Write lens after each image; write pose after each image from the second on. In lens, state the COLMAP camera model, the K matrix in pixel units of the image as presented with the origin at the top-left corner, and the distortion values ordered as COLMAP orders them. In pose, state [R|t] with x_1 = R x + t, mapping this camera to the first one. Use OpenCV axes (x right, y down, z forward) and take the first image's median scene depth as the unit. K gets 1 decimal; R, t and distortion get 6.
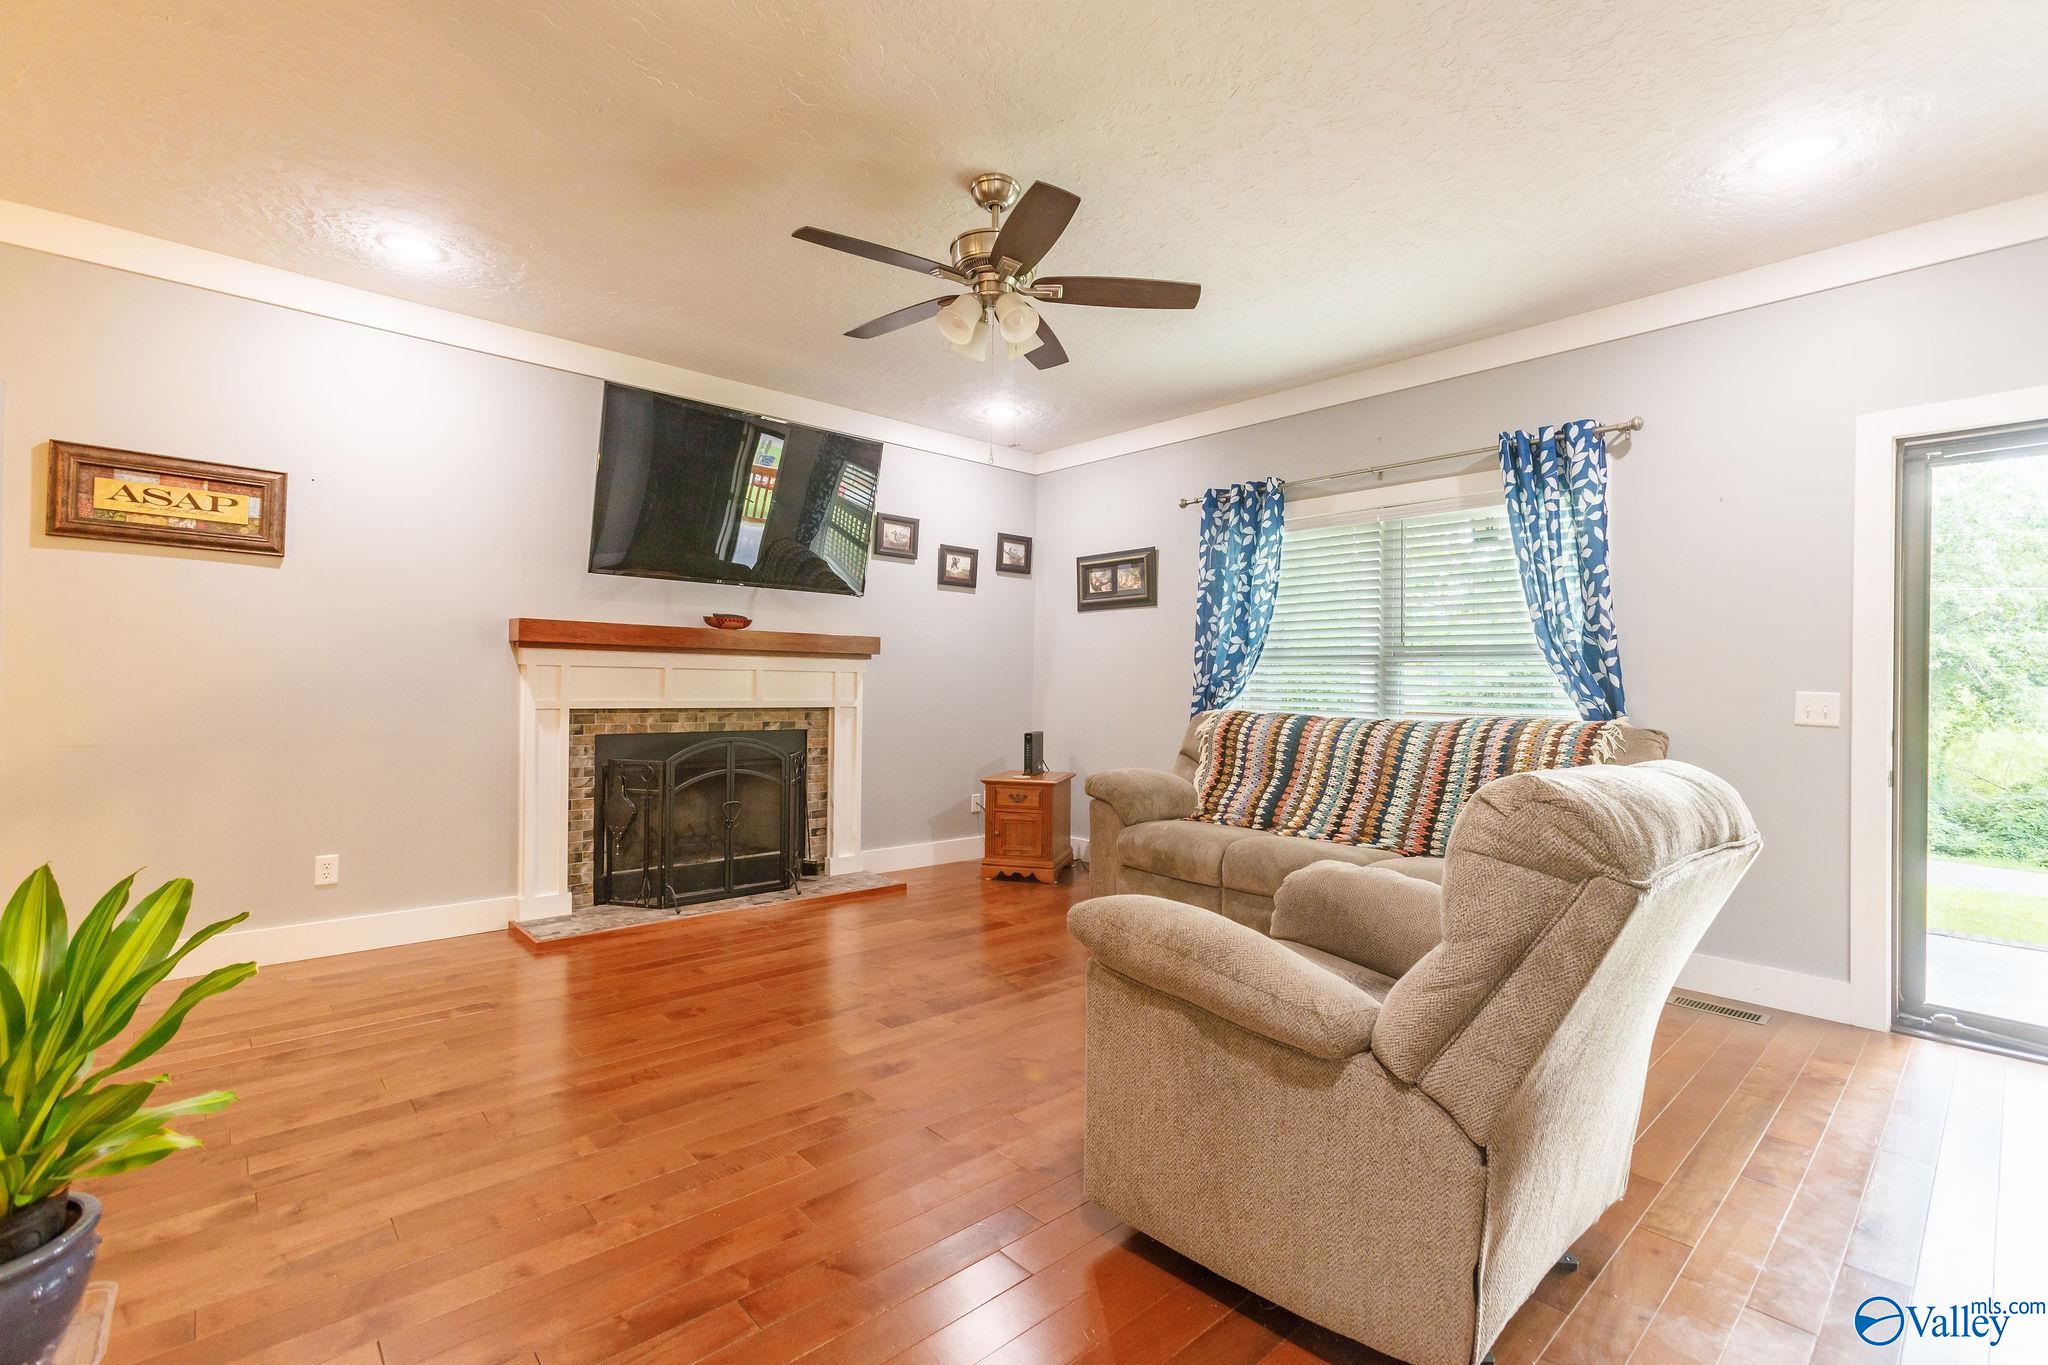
lens RADIAL K [[909.6, 0, 1014.1], [0, 909.6, 685.1], [0, 0, 1]] dist [-0.005661, 0.000353]
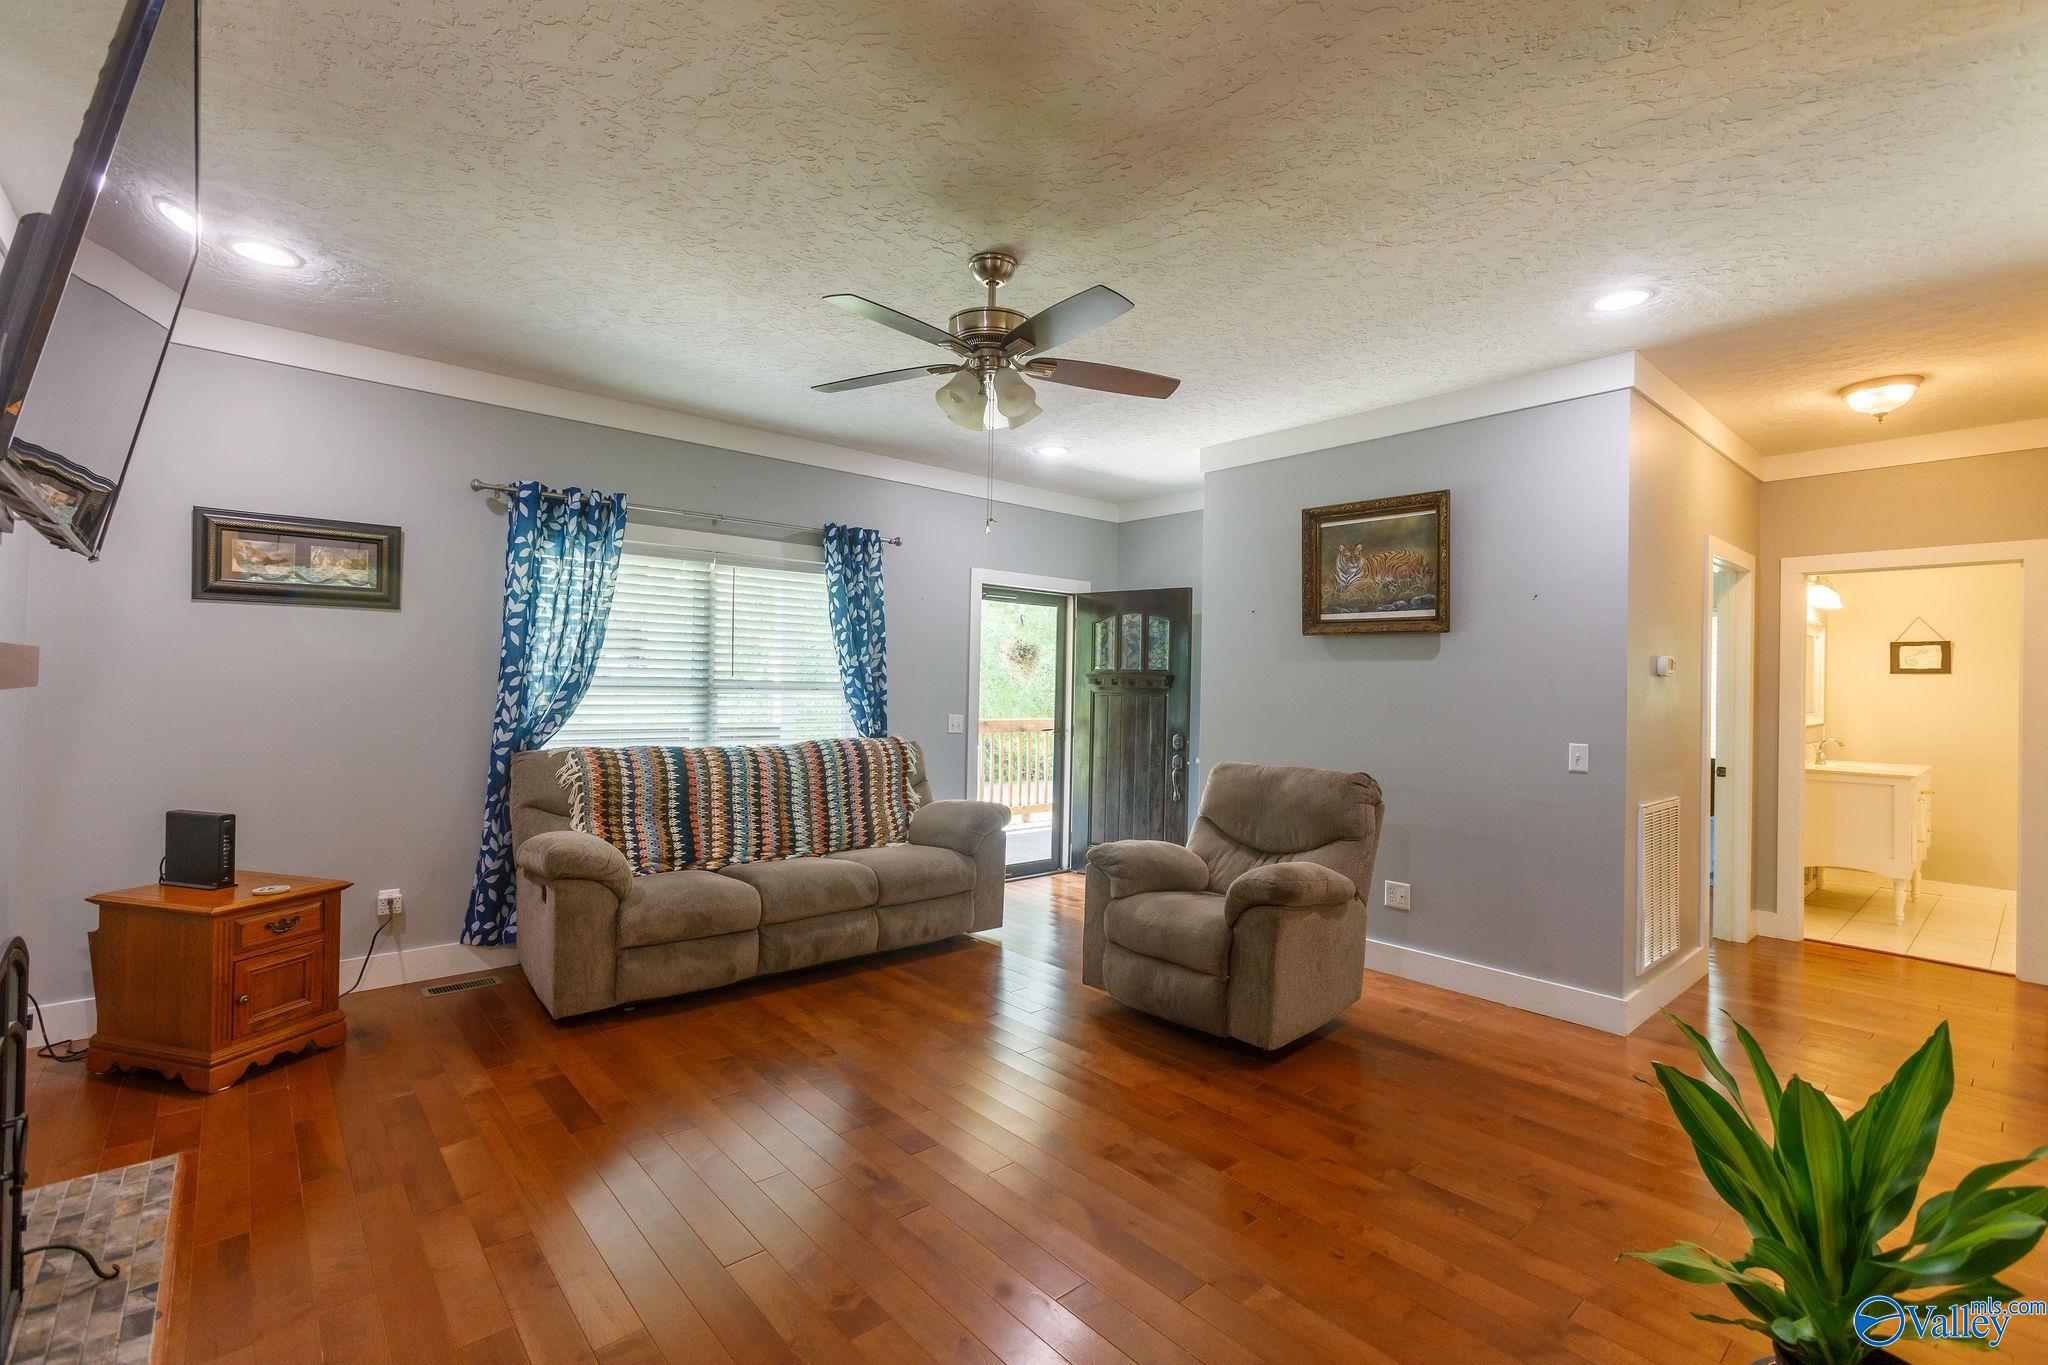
lens RADIAL K [[909.6, 0, 1033.2], [0, 909.6, 684.1], [0, 0, 1]] dist [-0.005661, 0.000353]
pose [[0.009119, -0.015853, 0.999833, -0.657849], [-0.020430, 0.999663, 0.016037, -0.059776], [-0.999750, -0.020573, 0.008792, 0.581427]]
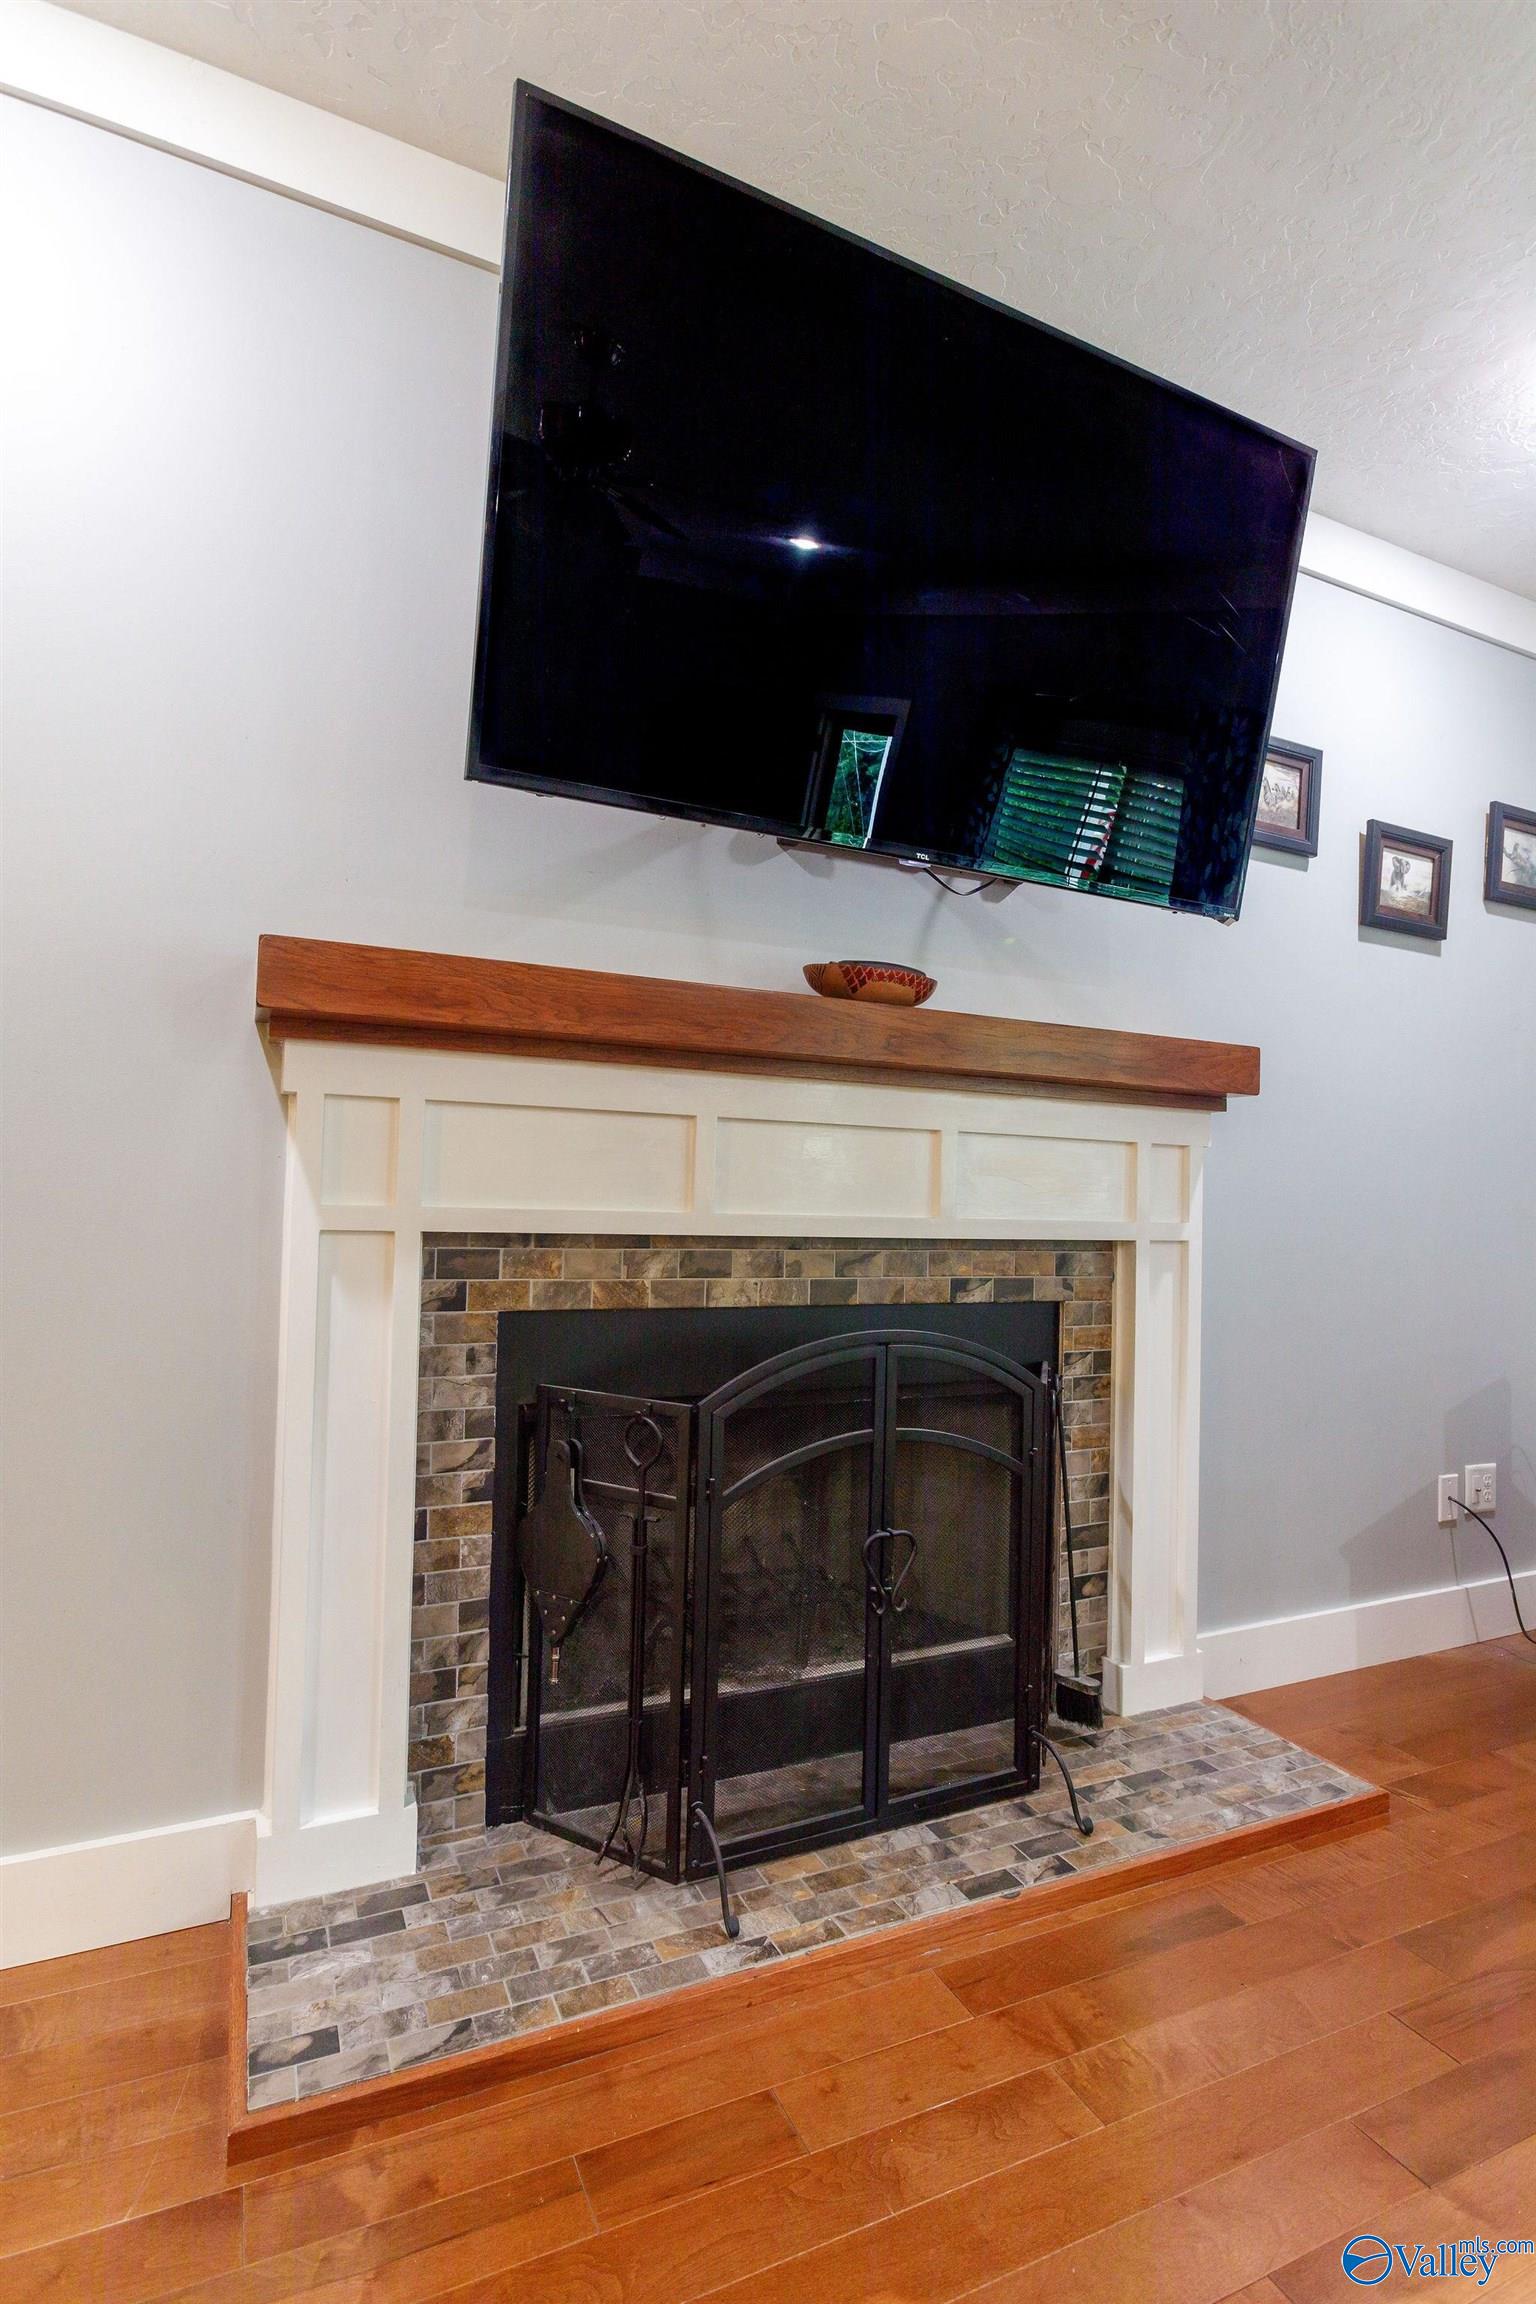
lens RADIAL K [[1112.3, 0, 758.8], [0, 1112.3, 1162.2], [0, 0, 1]] dist [0.001087, 0.000350]
pose [[0.955307, -0.004081, -0.295586, -0.231047], [-0.010186, 0.998856, -0.046712, 0.016884], [0.295439, 0.047635, 0.954173, 0.589768]]
